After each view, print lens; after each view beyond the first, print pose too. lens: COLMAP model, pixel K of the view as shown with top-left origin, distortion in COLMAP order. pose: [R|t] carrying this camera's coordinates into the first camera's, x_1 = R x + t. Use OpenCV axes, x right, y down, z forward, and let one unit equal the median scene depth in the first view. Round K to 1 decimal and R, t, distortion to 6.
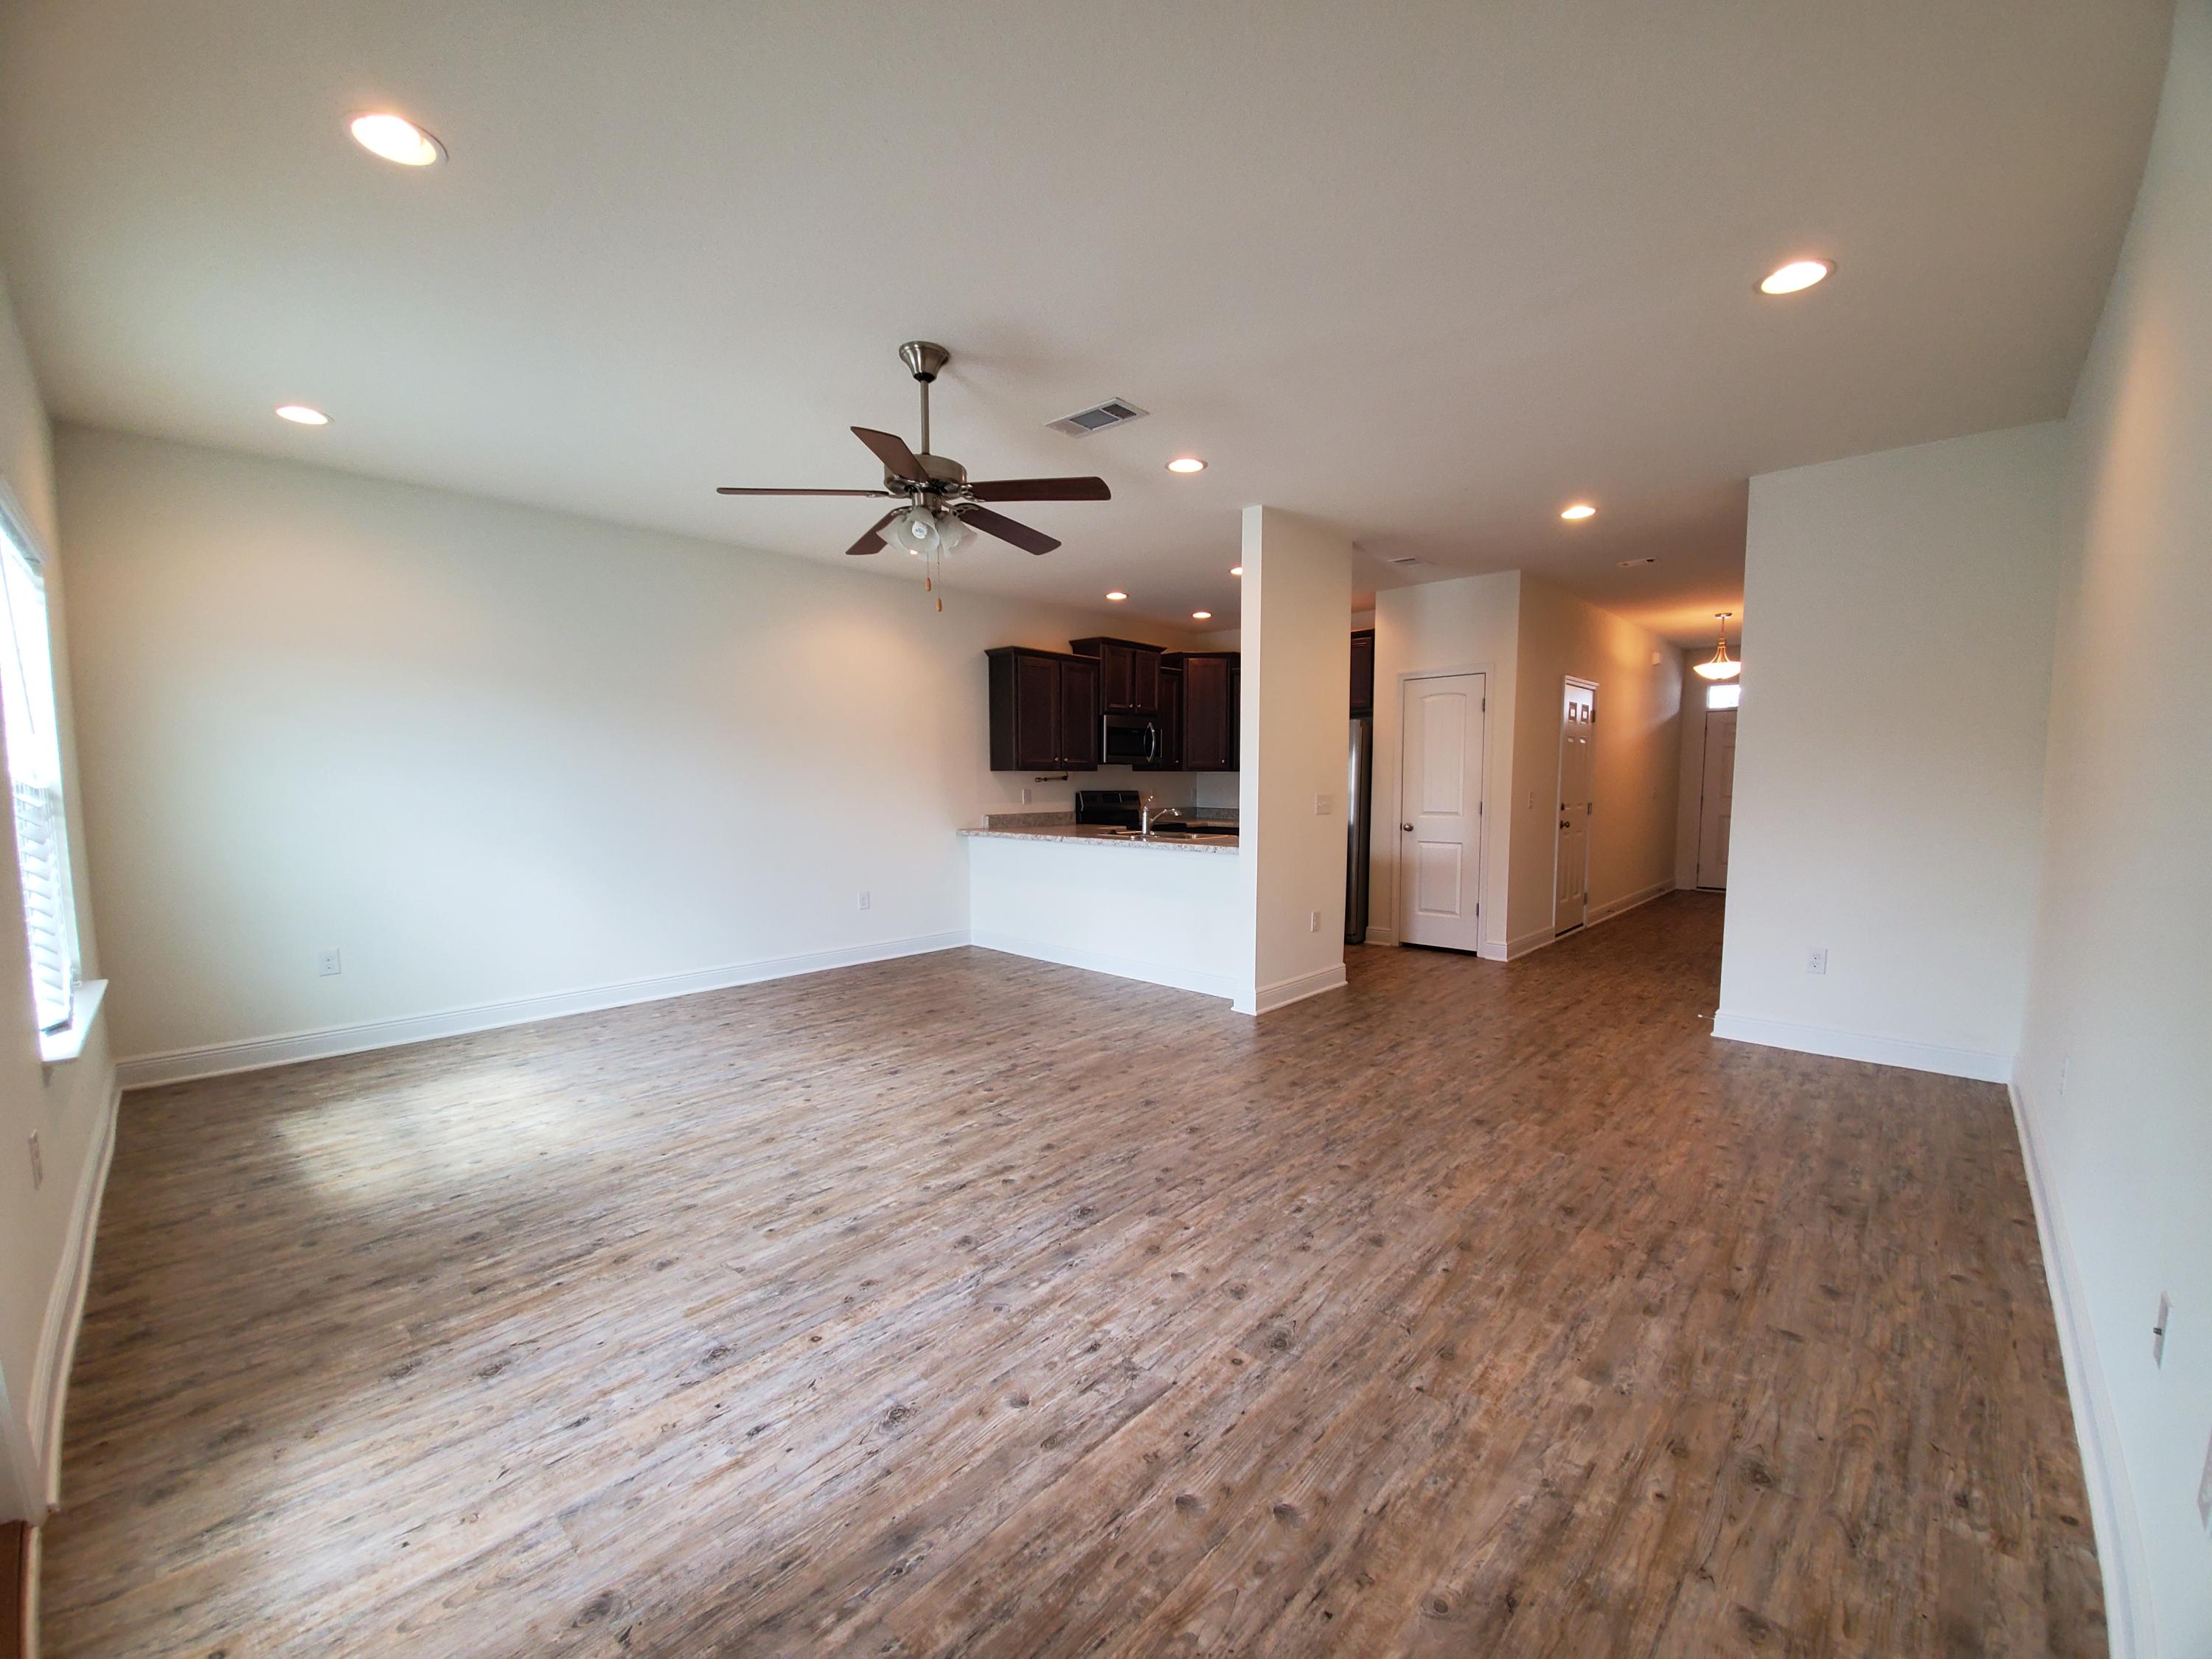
lens RADIAL K [[876.4, 0, 1100.6], [0, 876.4, 839.2], [0, 0, 1]] dist [0.008401, -0.002177]
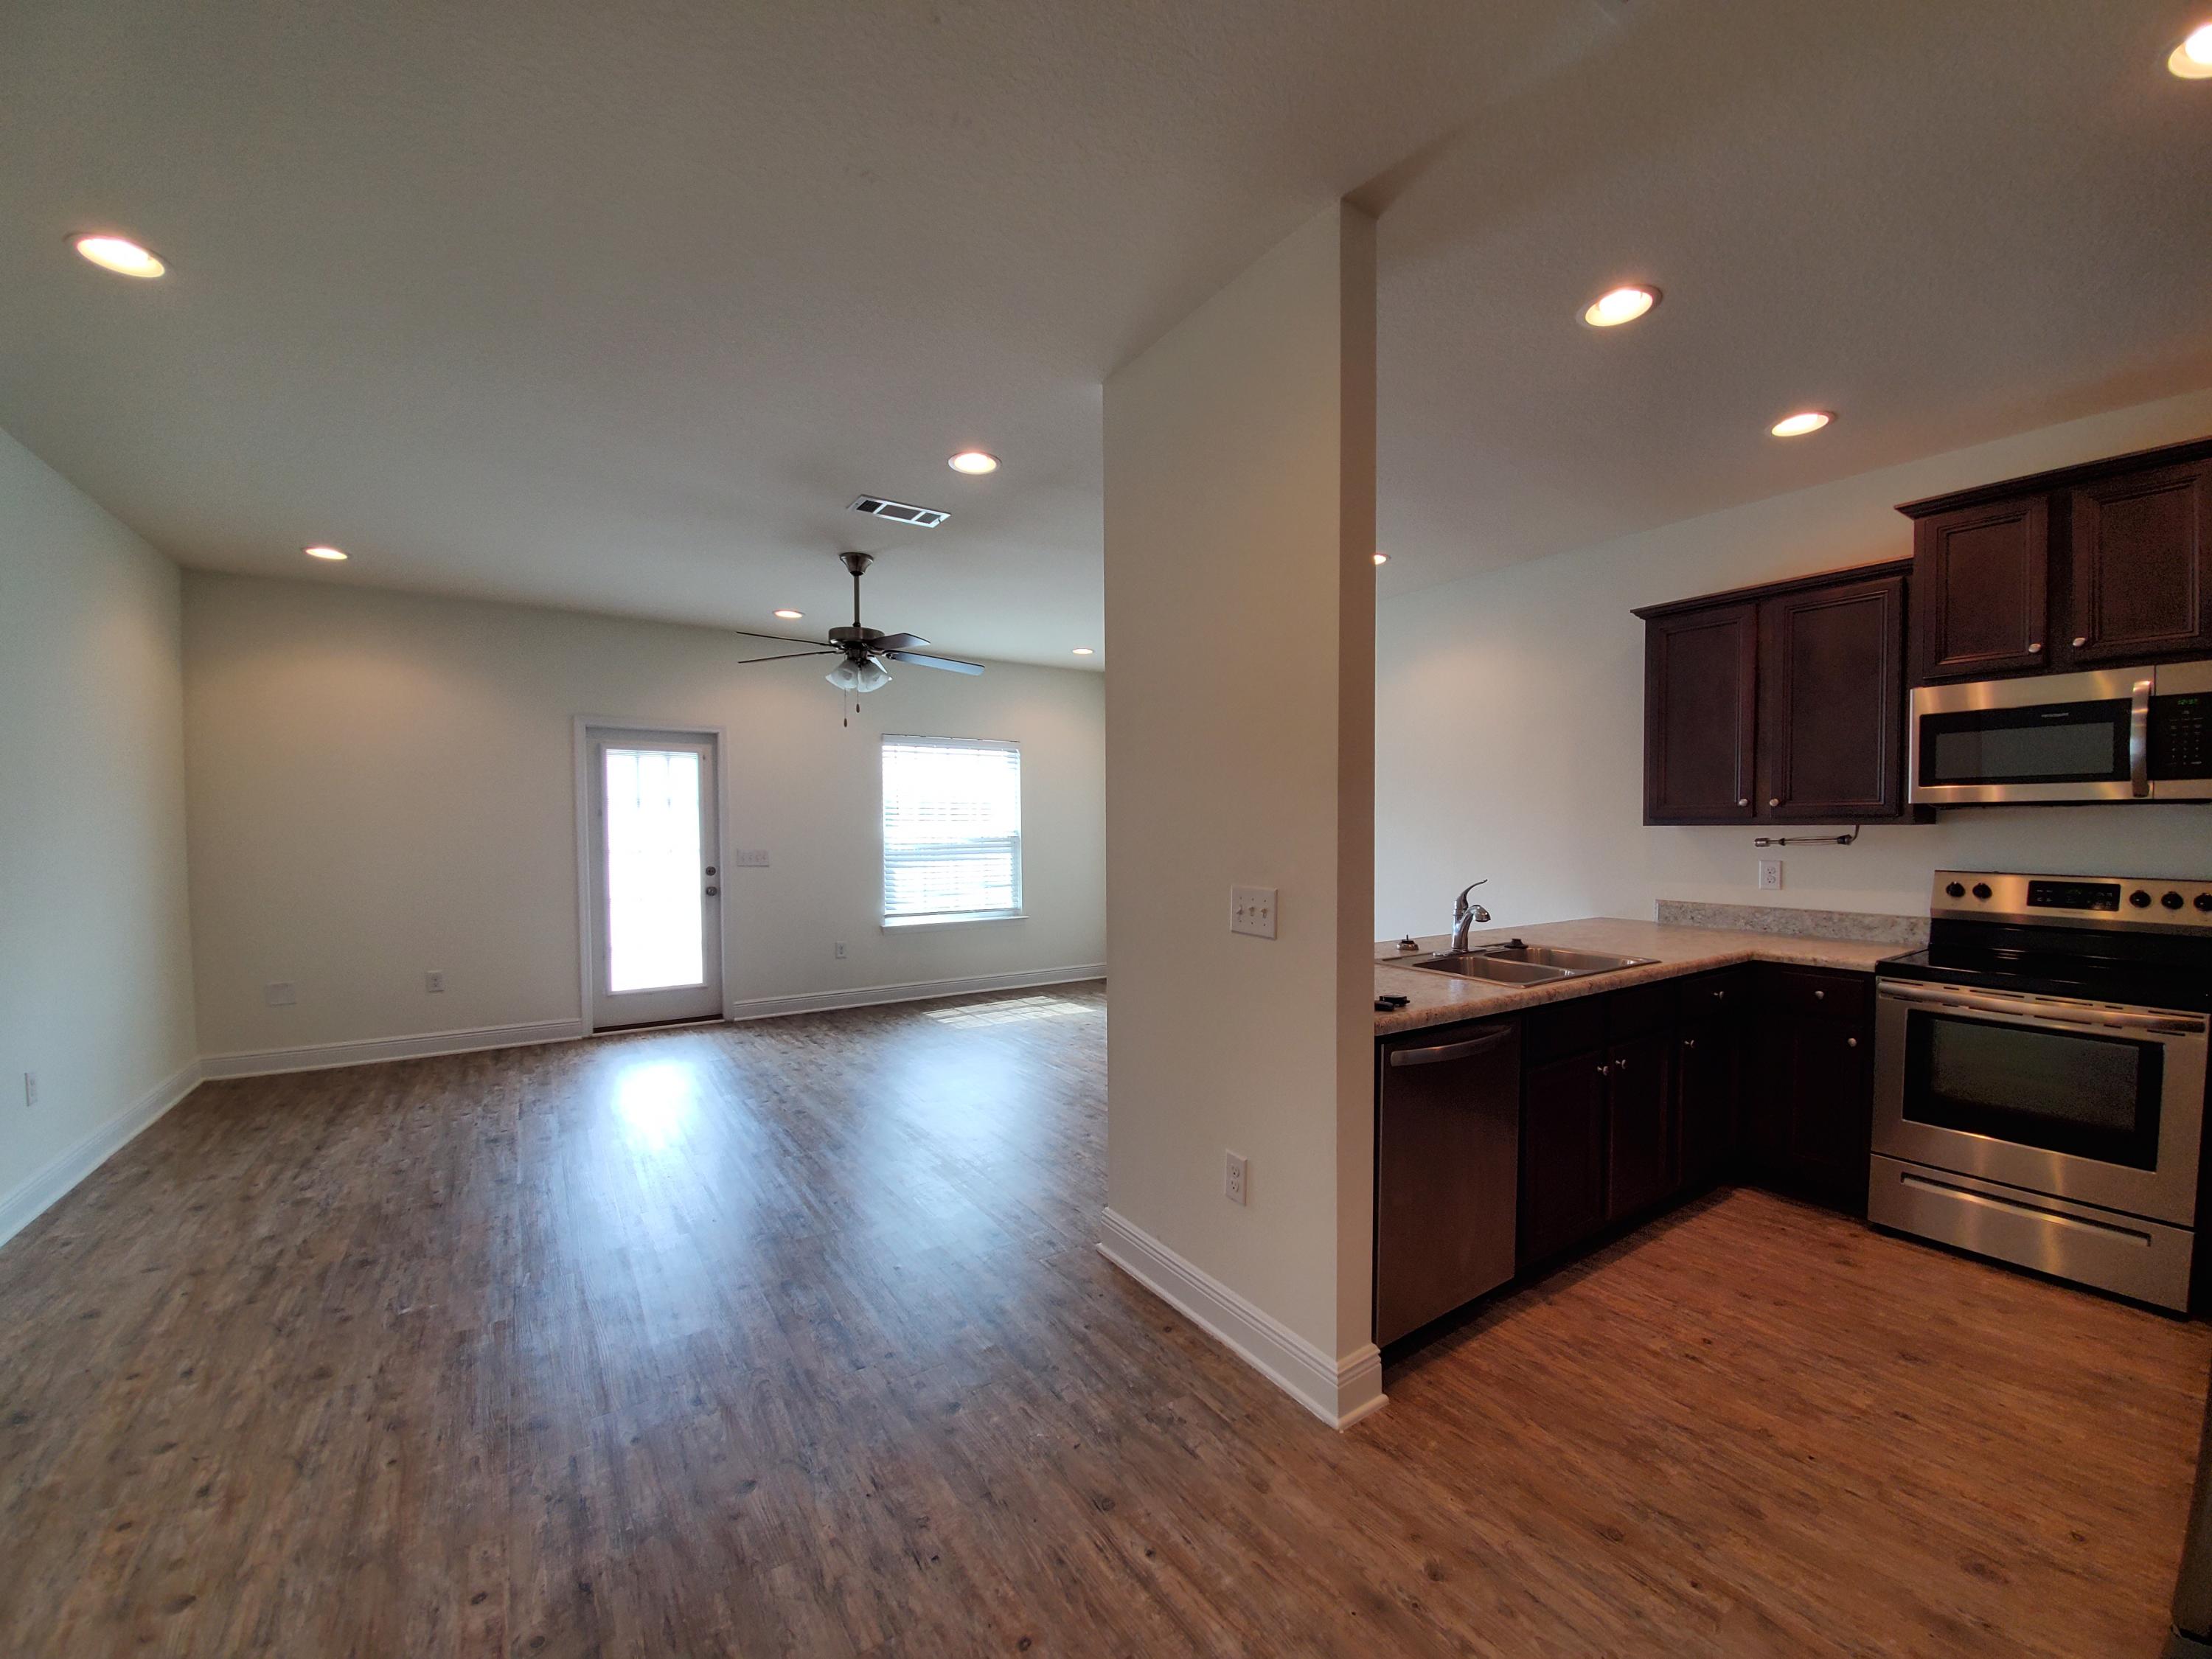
lens RADIAL K [[876.4, 0, 1119.2], [0, 876.4, 842.8], [0, 0, 1]] dist [0.008401, -0.002177]
pose [[-0.208004, 0.048636, -0.976918, 1.666318], [-0.068251, 0.995607, 0.064098, -0.272692], [0.975744, 0.080008, -0.203770, 2.528627]]
